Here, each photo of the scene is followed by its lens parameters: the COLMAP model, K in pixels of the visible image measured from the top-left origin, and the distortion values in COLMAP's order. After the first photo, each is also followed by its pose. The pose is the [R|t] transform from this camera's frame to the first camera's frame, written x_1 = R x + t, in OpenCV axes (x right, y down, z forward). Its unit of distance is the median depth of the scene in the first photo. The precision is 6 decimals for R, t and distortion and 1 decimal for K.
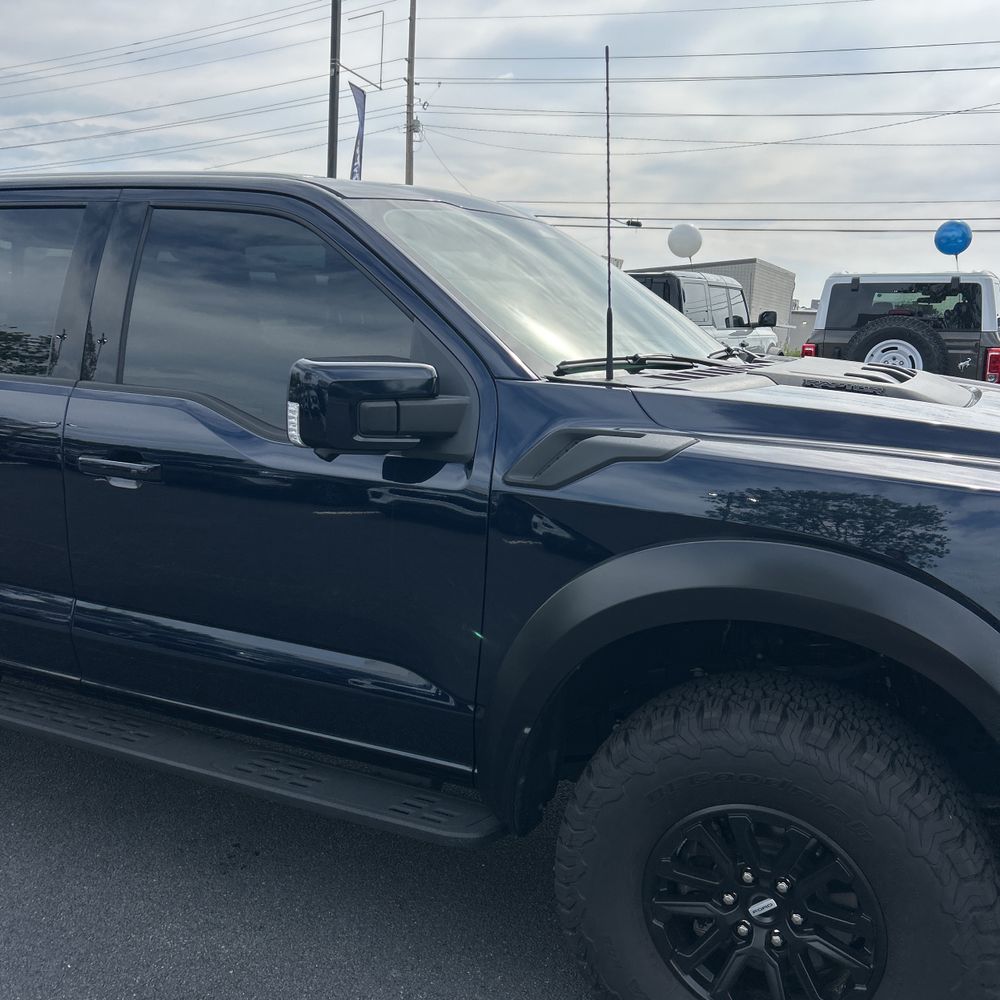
lens RADIAL K [[1017.9, 0, 507.9], [0, 1017.9, 499.4], [0, 0, 1]] dist [0.022685, 0.000000]
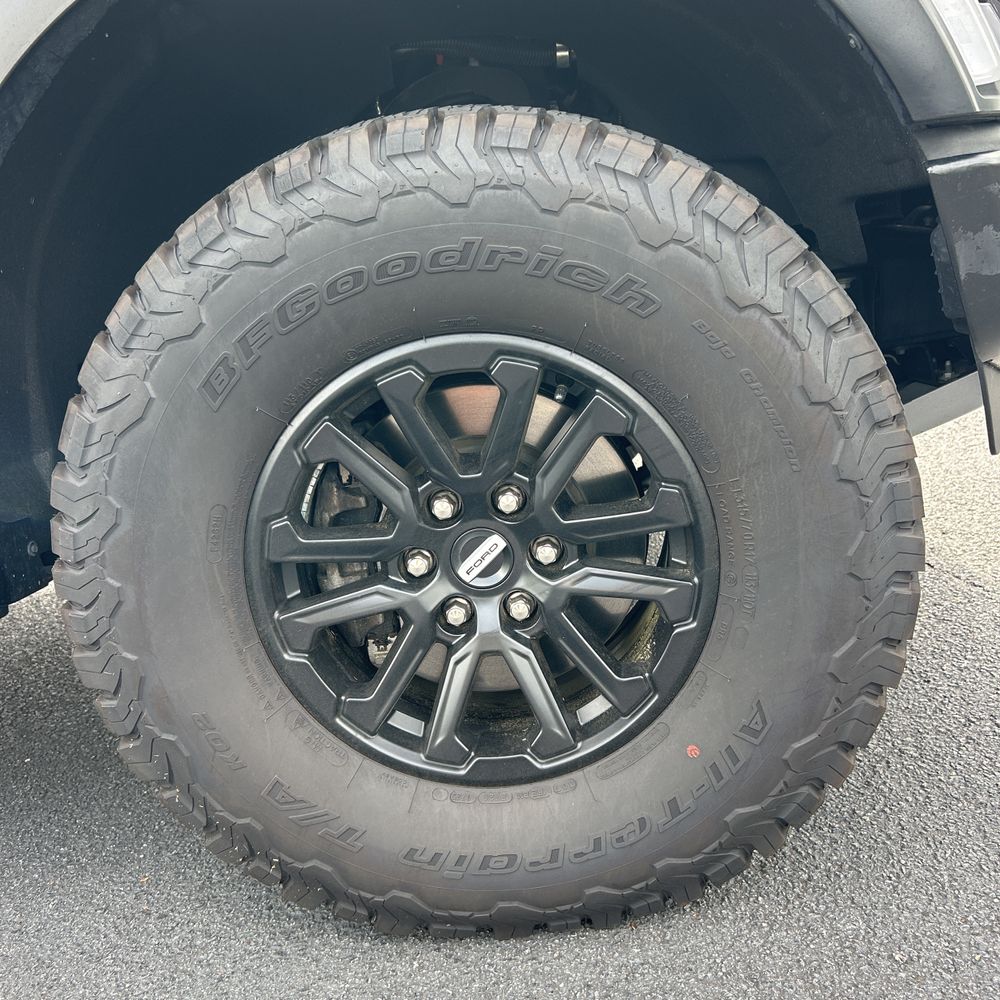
lens RADIAL K [[1017.9, 0, 506.3], [0, 1017.9, 492.2], [0, 0, 1]] dist [0.022685, 0.000000]
pose [[0.914237, -0.232437, 0.331879, 0.097471], [0.219308, 0.972609, 0.077049, 0.331202], [-0.340698, 0.002343, 0.940170, 0.513192]]
